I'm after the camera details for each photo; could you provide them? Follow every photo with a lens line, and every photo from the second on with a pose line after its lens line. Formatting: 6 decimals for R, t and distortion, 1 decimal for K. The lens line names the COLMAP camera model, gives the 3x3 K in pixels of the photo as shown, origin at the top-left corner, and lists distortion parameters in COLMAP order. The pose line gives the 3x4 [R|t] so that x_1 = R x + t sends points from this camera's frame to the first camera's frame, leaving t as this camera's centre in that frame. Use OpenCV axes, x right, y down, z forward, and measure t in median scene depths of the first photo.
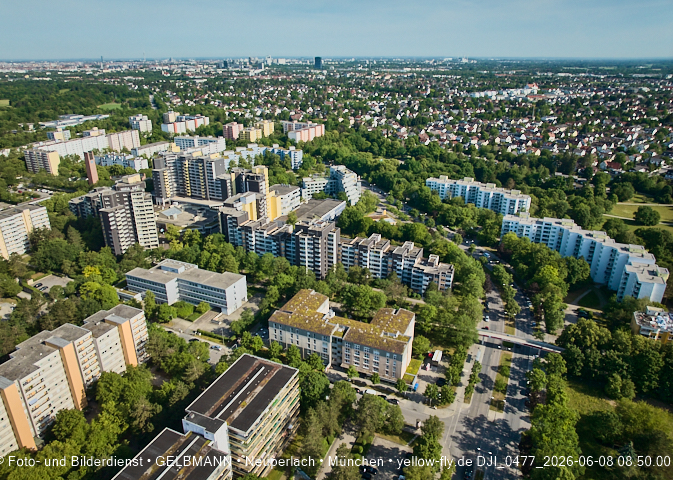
lens RADIAL K [[465.3, 0, 328.0], [0, 465.3, 247.9], [0, 0, 1]] dist [-0.026380, 0.008303]
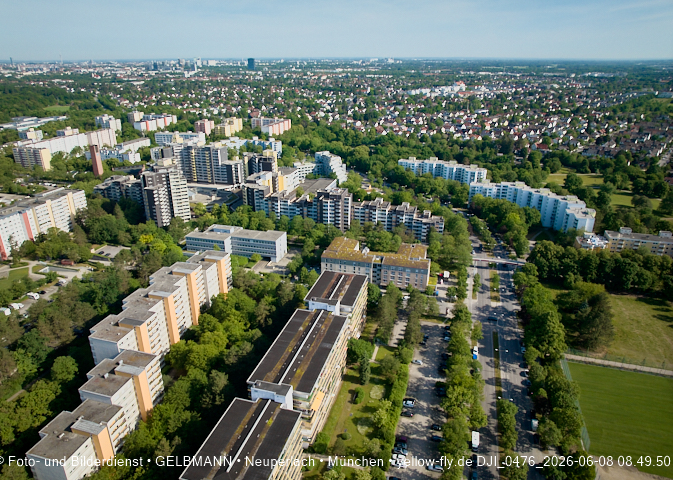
lens RADIAL K [[465.3, 0, 328.0], [0, 465.3, 247.9], [0, 0, 1]] dist [-0.026380, 0.008303]
pose [[0.989124, -0.057807, 0.135250, -0.173315], [0.058087, 0.998310, 0.001875, 0.078208], [-0.135130, 0.006002, 0.990810, -0.184664]]
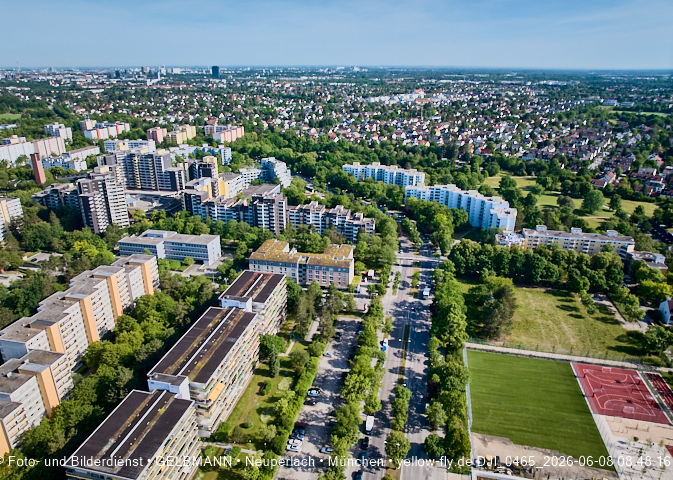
lens RADIAL K [[465.3, 0, 328.0], [0, 465.3, 247.9], [0, 0, 1]] dist [-0.026380, 0.008303]
pose [[0.977683, -0.075366, 0.196104, -0.100785], [0.078680, 0.996858, -0.009156, 0.094151], [-0.194798, 0.024381, 0.980540, -0.226268]]
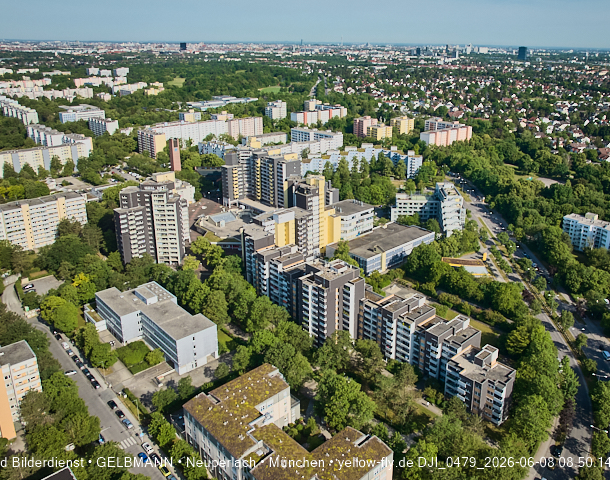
lens RADIAL K [[525.1, 0, 347.0], [0, 525.1, 189.0], [0, 0, 1]] dist [-0.014982, -0.015121]
pose [[0.938603, 0.111353, -0.326533, 0.196882], [-0.150153, 0.983986, -0.096053, -0.077142], [0.310608, 0.139185, 0.940292, 0.177768]]
